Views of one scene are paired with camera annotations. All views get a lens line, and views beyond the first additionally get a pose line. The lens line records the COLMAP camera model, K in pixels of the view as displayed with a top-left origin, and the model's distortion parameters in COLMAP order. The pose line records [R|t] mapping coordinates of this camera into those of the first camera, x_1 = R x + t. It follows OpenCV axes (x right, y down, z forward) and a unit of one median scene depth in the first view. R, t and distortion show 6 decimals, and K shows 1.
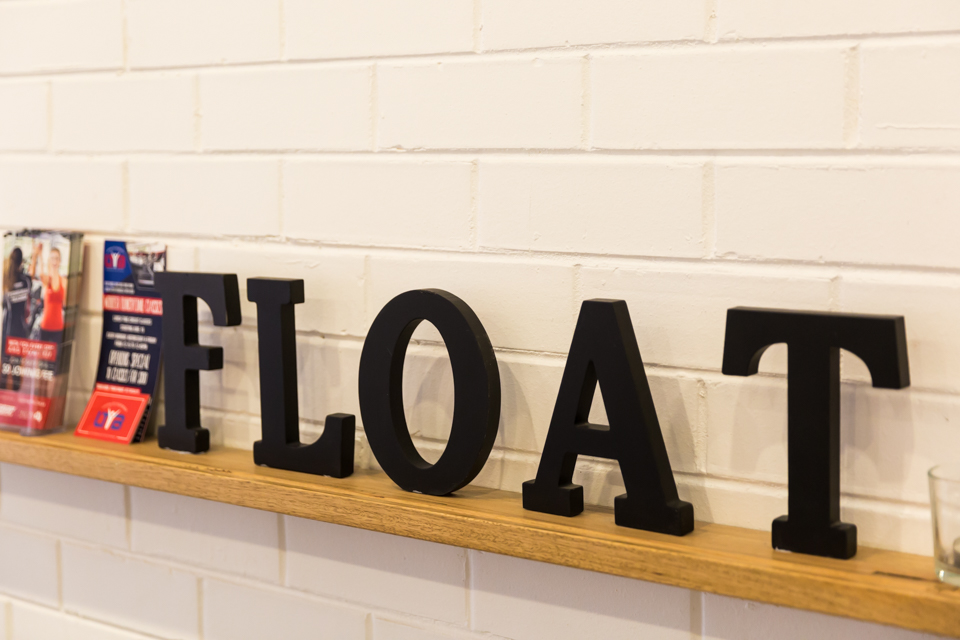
lens RADIAL K [[1688.3, 0, 480.0], [0, 1688.3, 320.0], [0, 0, 1]] dist [-0.034549, -0.076530]
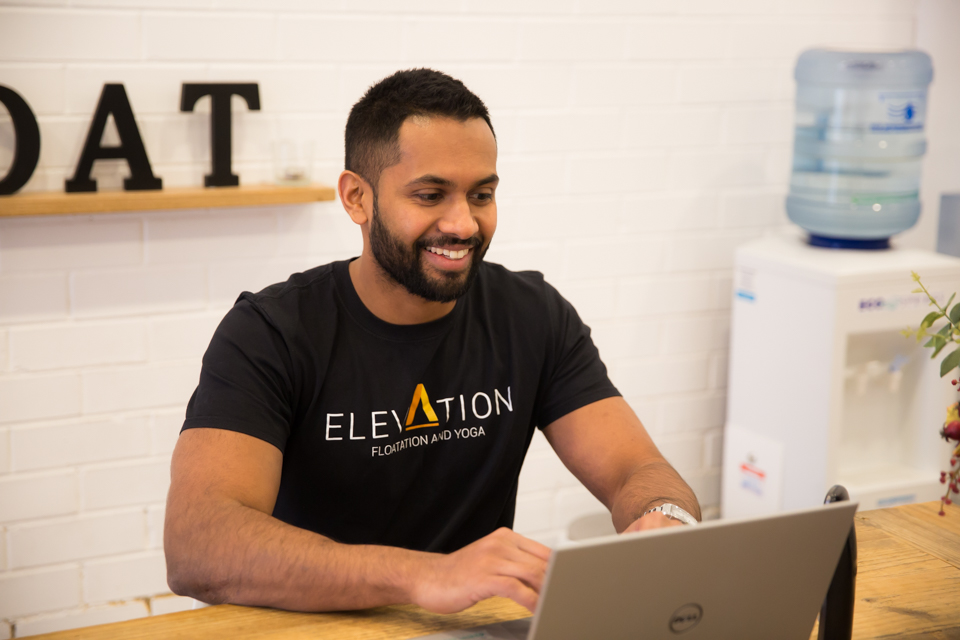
lens RADIAL K [[1741.8, 0, 480.0], [0, 1741.8, 320.0], [0, 0, 1]] dist [-0.017574, -0.077924]
pose [[0.925649, -0.032936, 0.376947, -0.265106], [0.000326, 0.996273, 0.086250, 0.076775], [-0.378383, -0.079715, 0.922210, -0.948548]]
